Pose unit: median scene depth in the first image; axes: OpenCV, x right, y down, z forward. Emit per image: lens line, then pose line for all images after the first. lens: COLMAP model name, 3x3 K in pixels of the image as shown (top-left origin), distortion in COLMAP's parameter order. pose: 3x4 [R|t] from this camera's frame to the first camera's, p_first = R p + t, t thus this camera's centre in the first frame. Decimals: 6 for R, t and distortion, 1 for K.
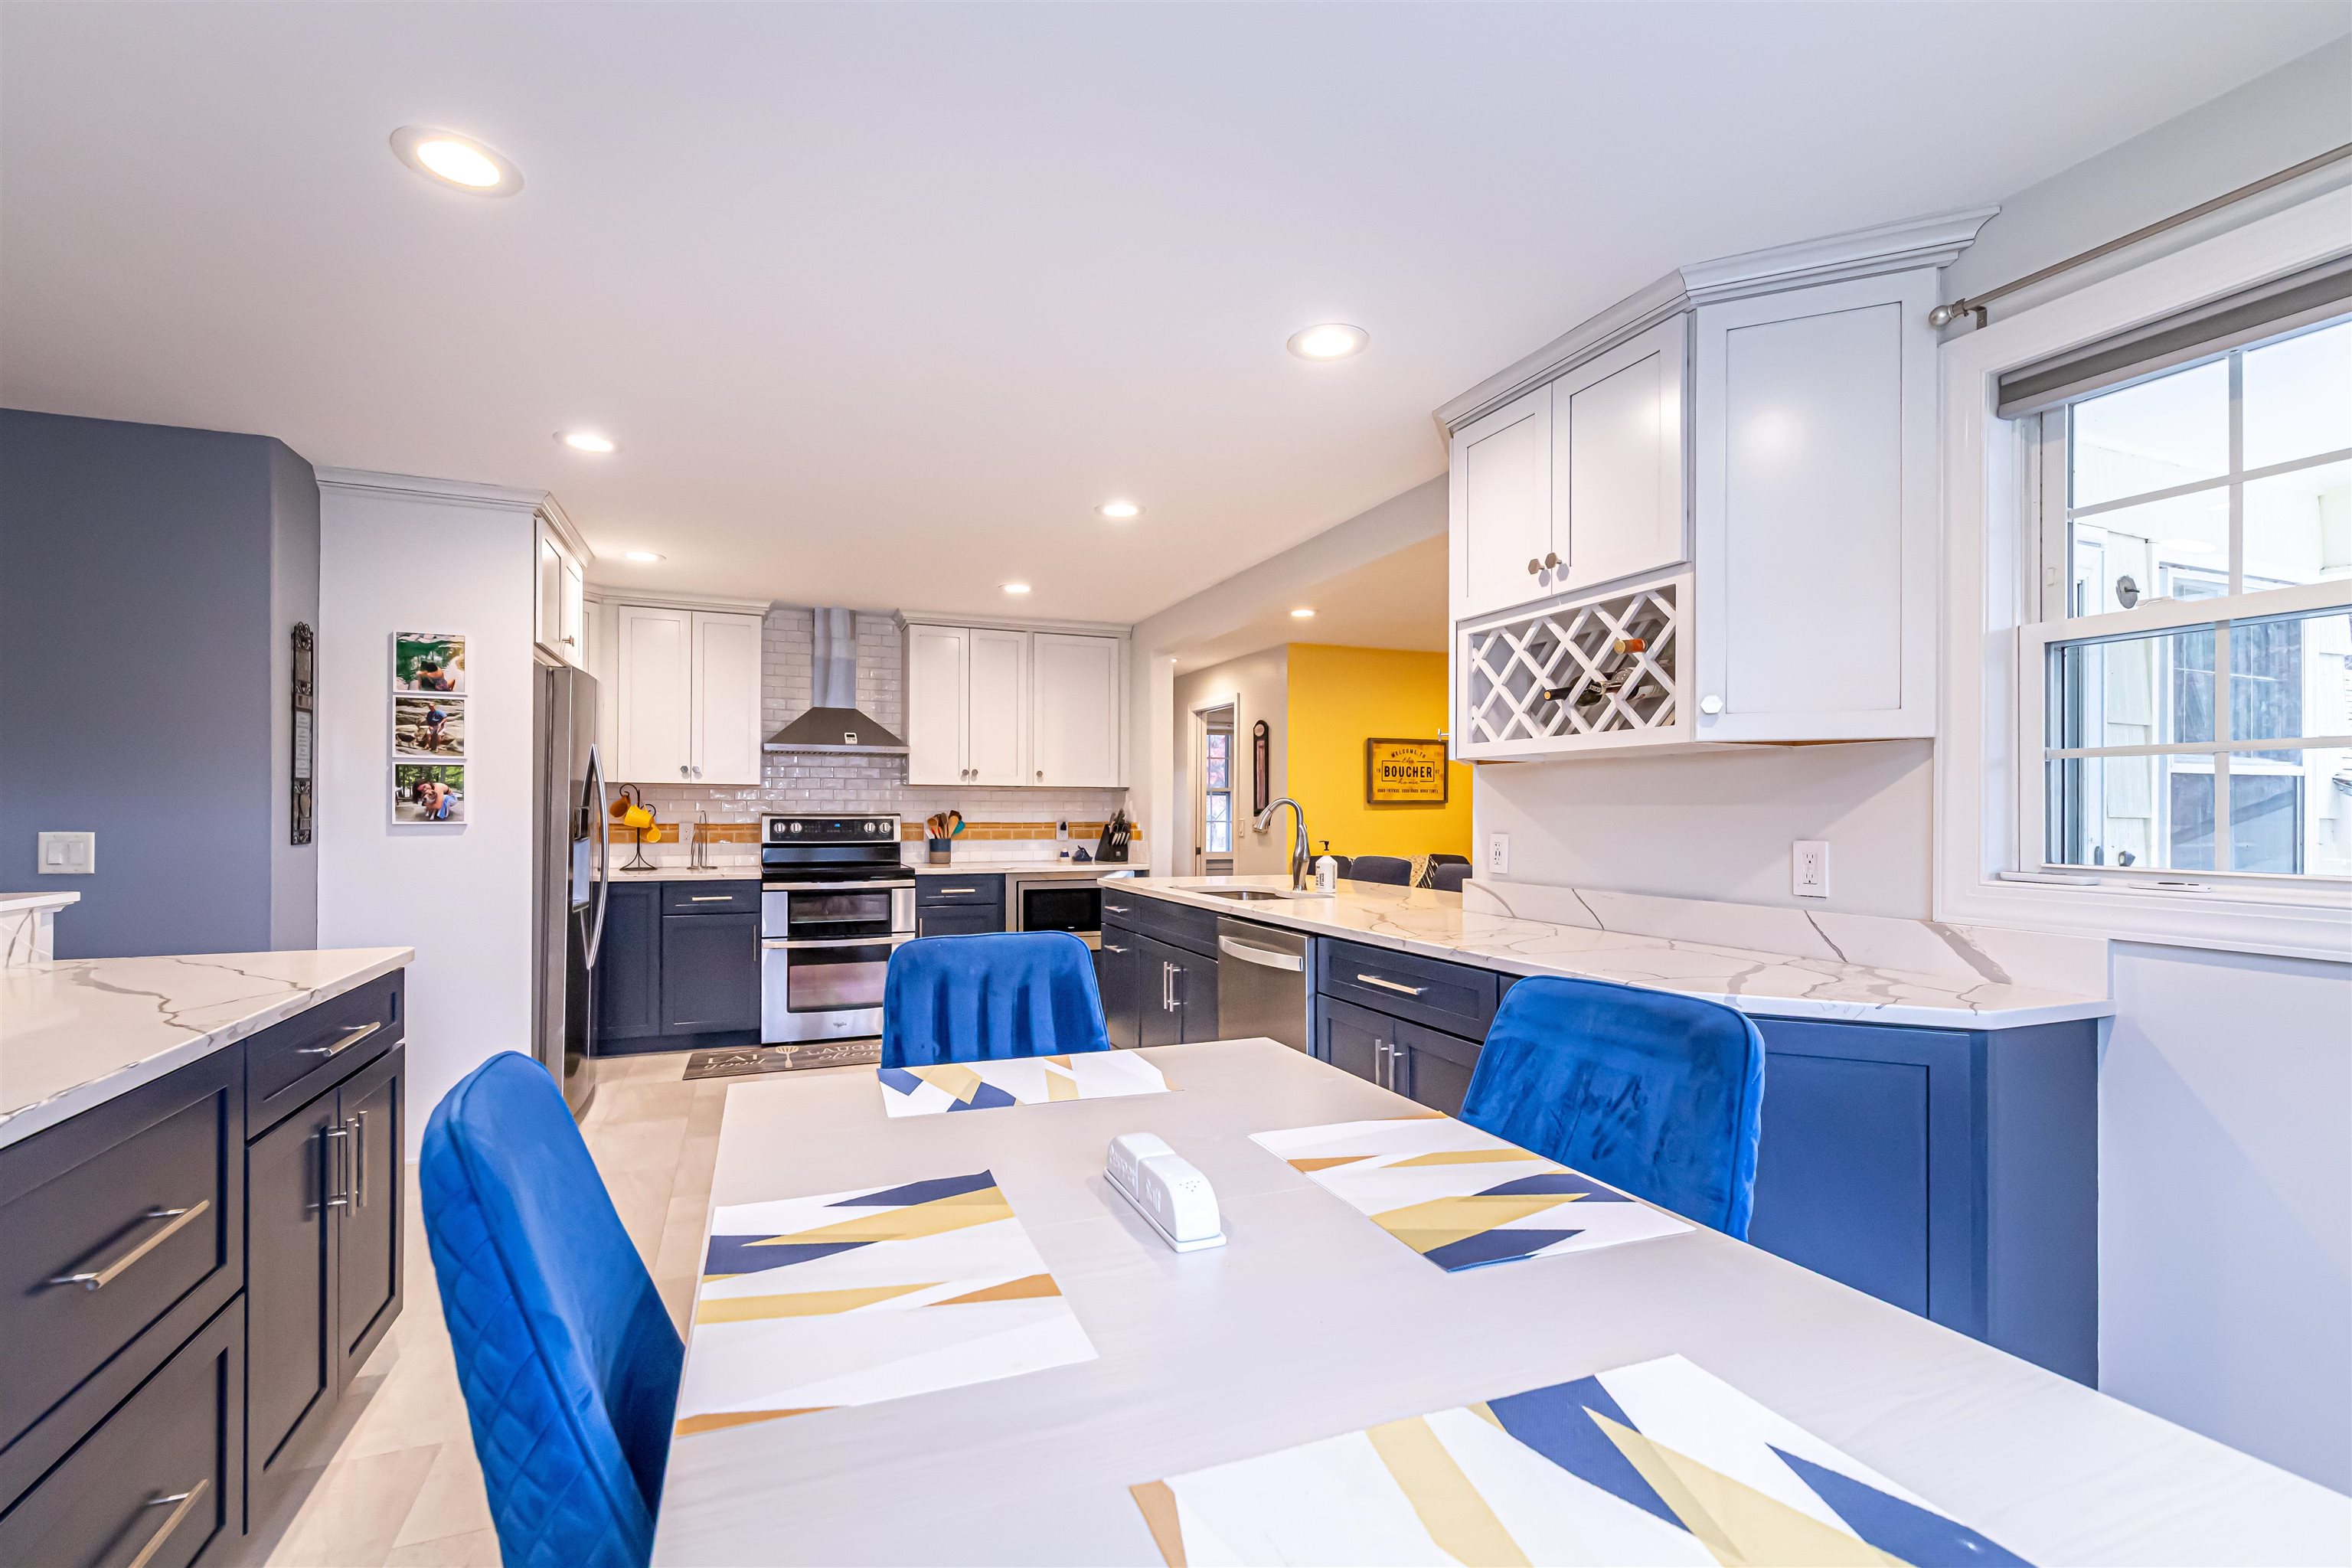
lens RADIAL K [[1021.3, 0, 1165.5], [0, 1021.3, 802.1], [0, 0, 1]] dist [-0.000624, 0.000167]
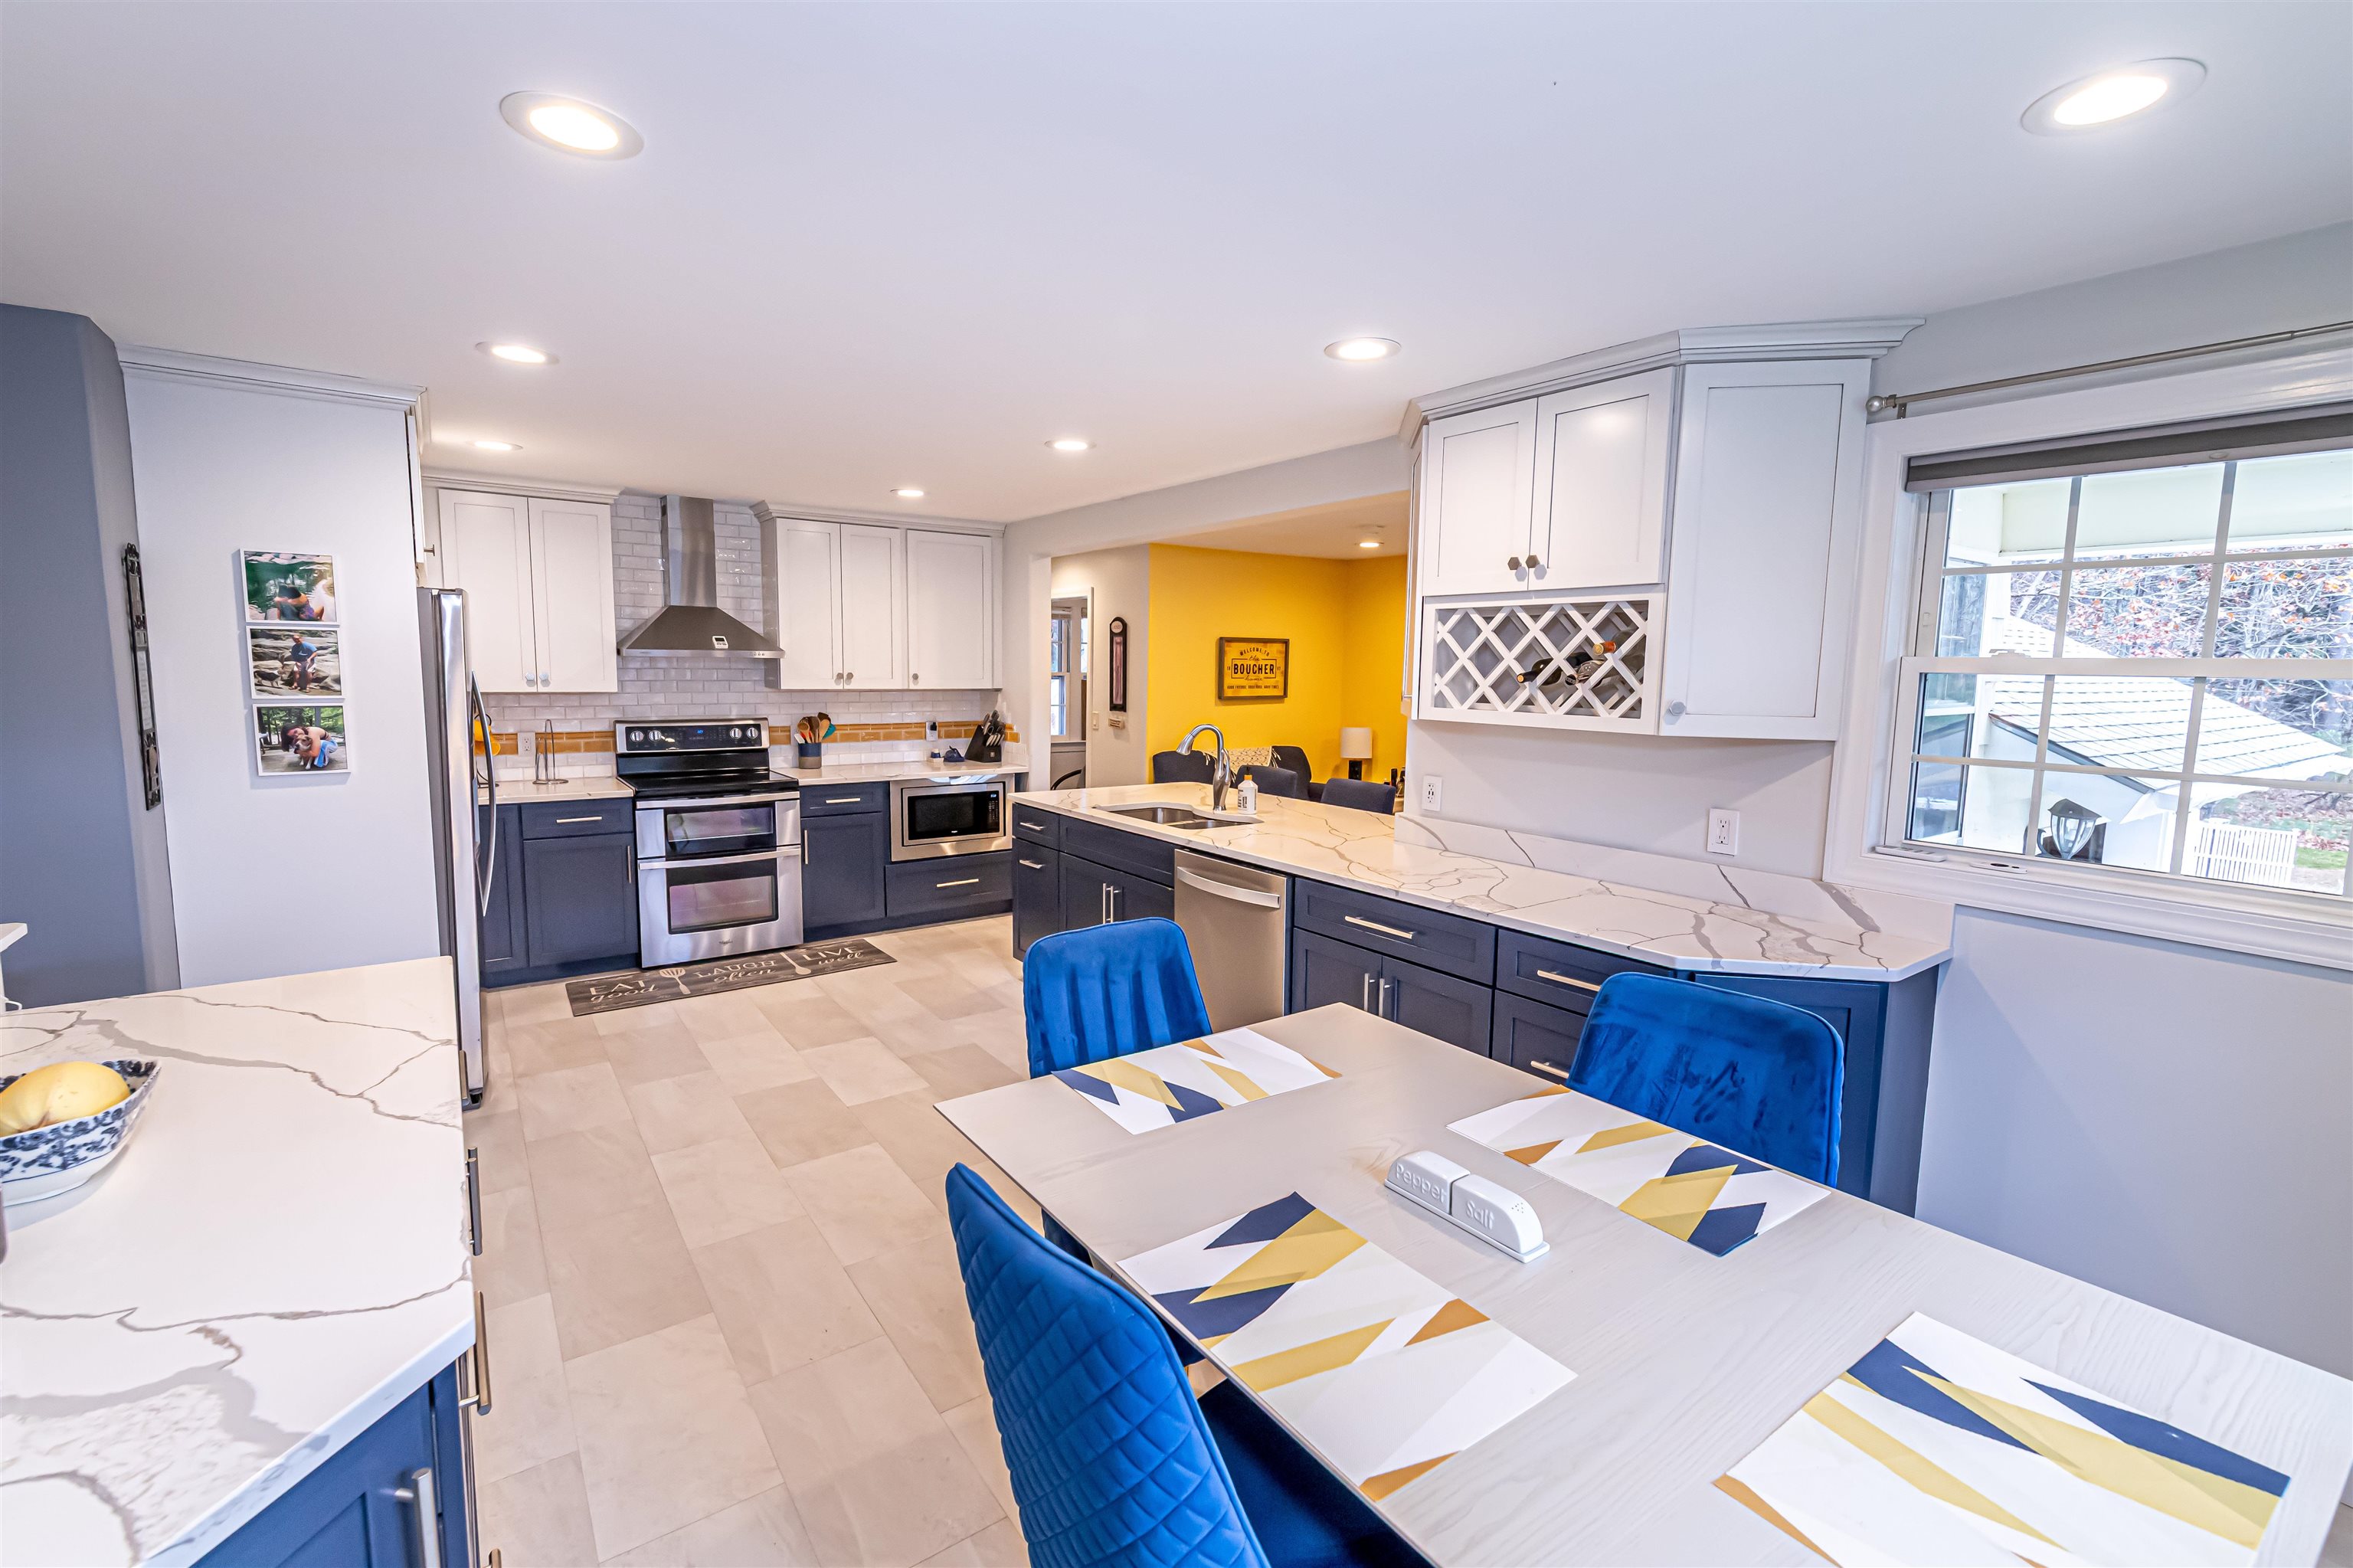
lens RADIAL K [[1021.8, 0, 1165.5], [0, 1021.8, 760.7], [0, 0, 1]] dist [-0.000624, 0.000167]
pose [[0.972309, -0.012604, 0.233357, -0.203544], [-0.012368, 0.994370, 0.105241, -0.091025], [-0.233370, -0.105213, 0.966679, -0.023676]]
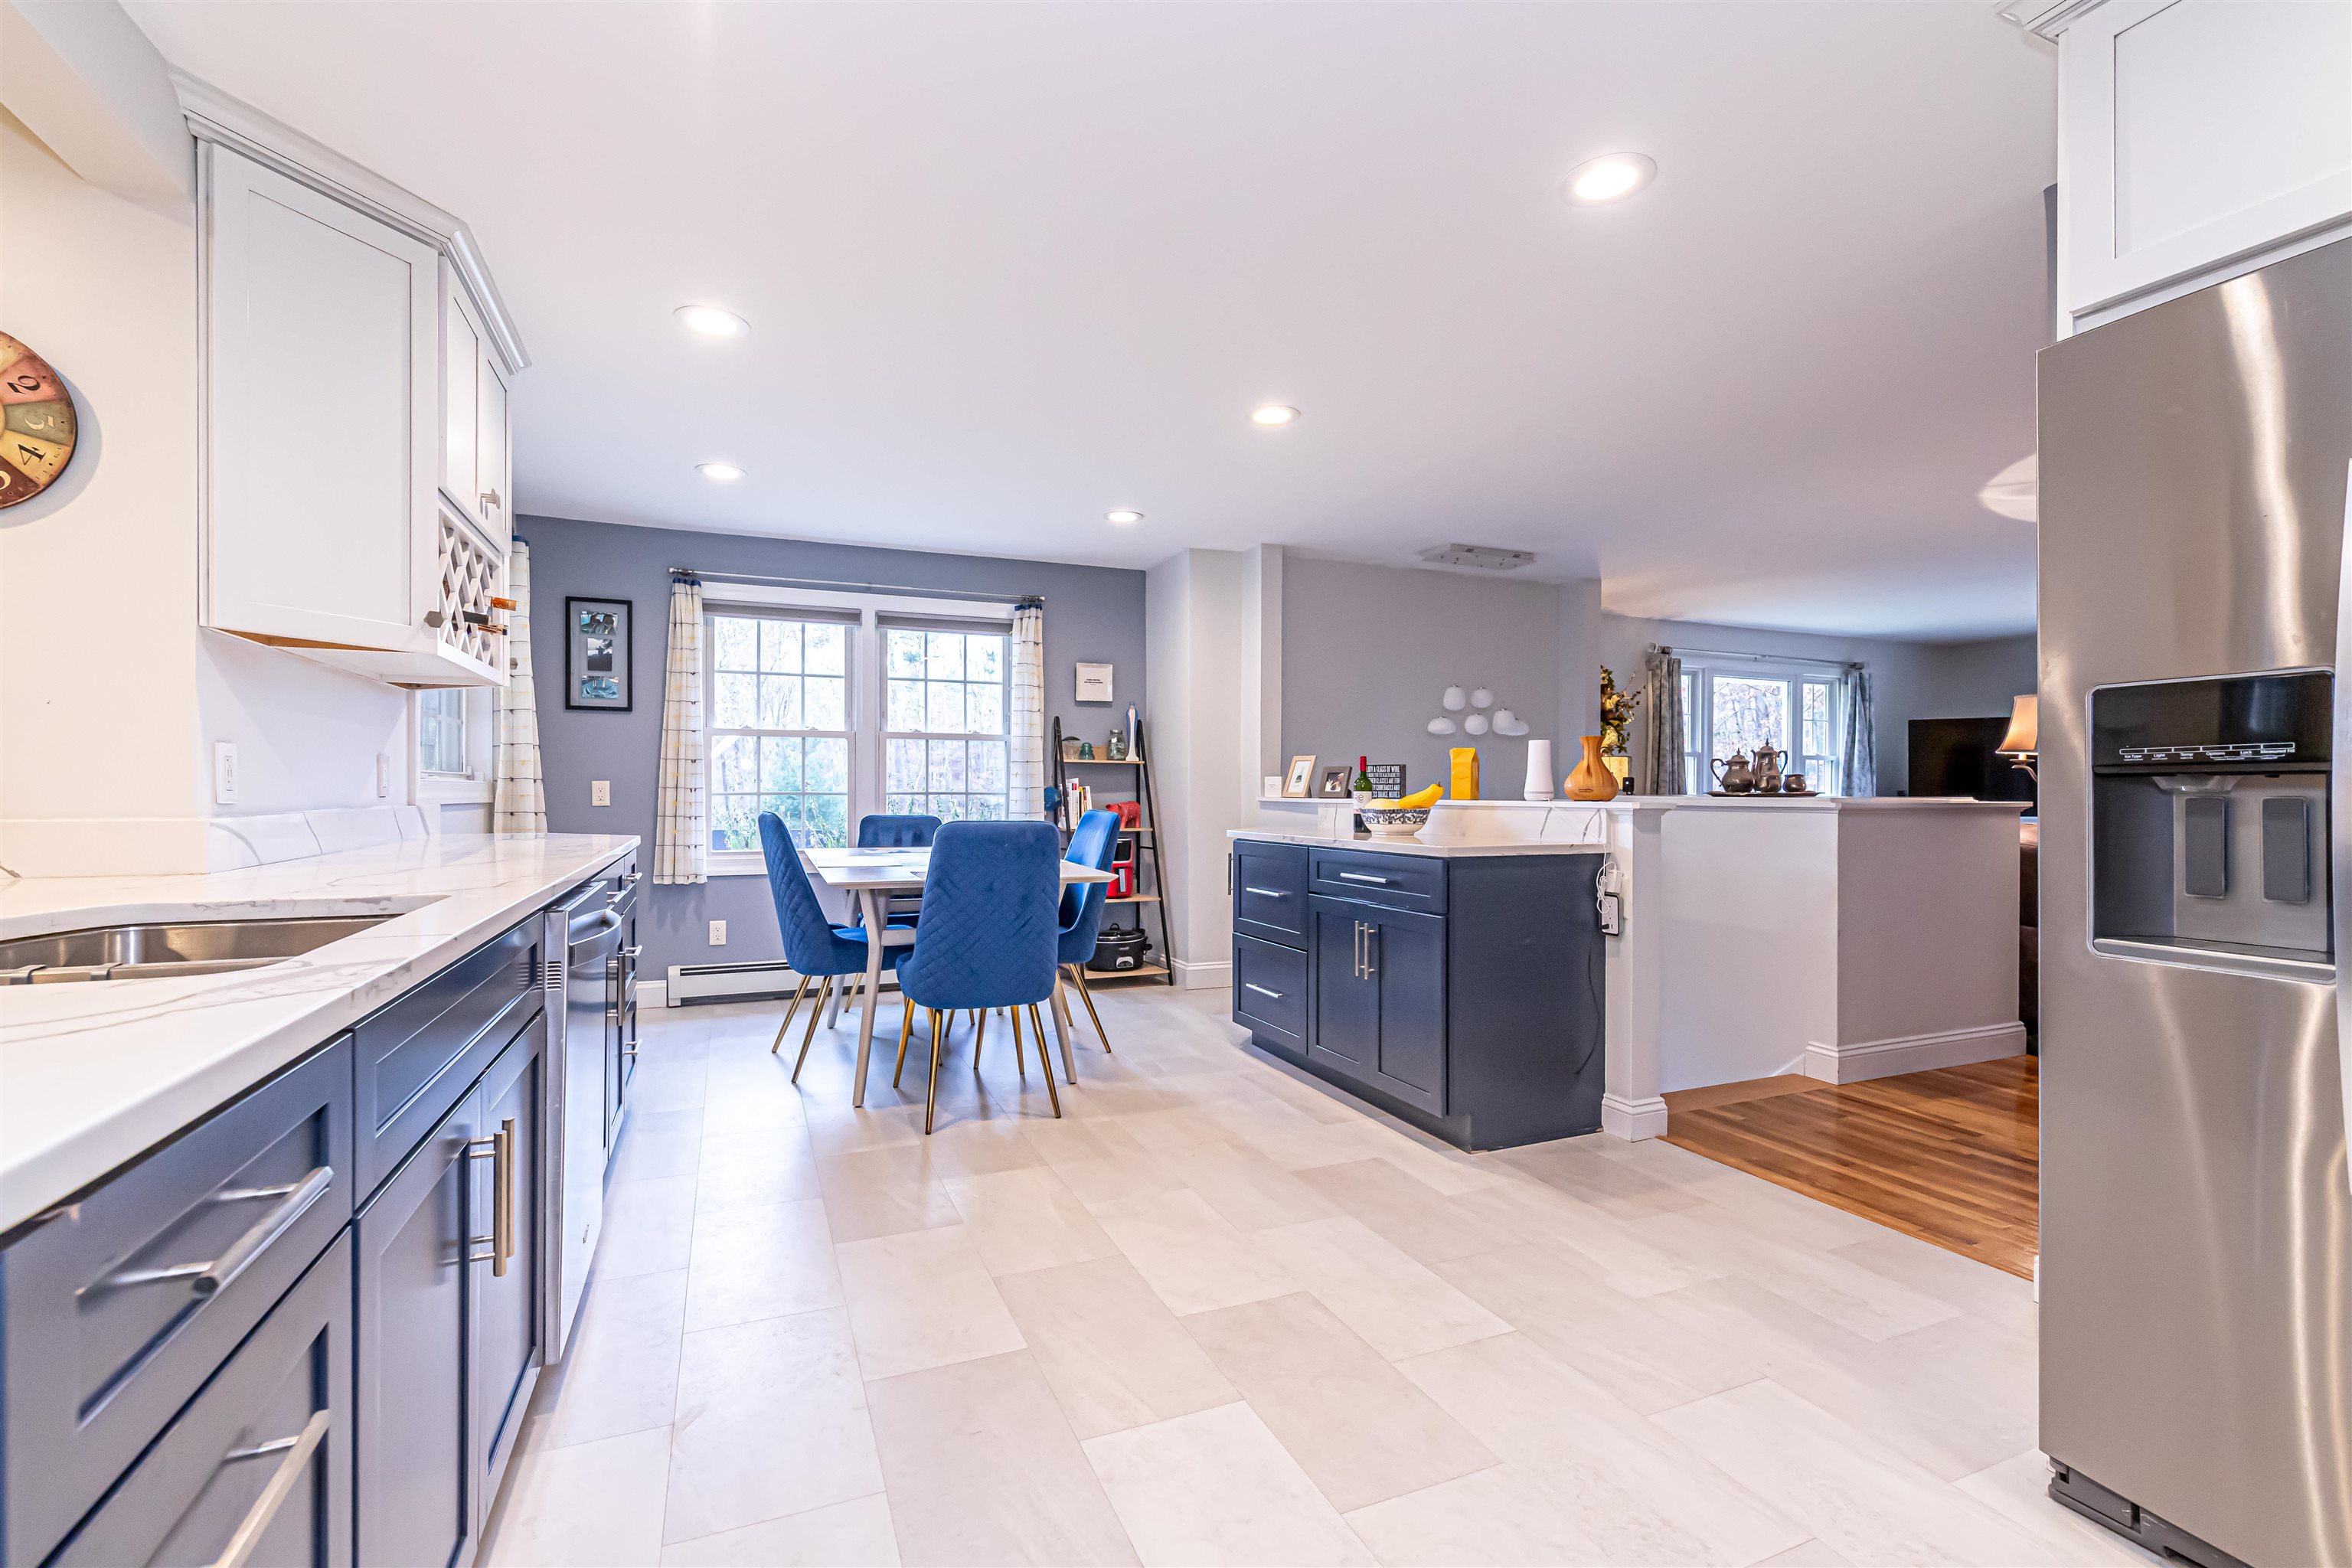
lens RADIAL K [[1021.3, 0, 1164.7], [0, 1021.3, 791.8], [0, 0, 1]] dist [-0.000624, 0.000167]
pose [[-0.999681, -0.008746, -0.023707, -0.221383], [-0.008551, 0.999929, -0.008307, 0.055481], [0.023778, -0.008101, -0.999684, 1.477549]]
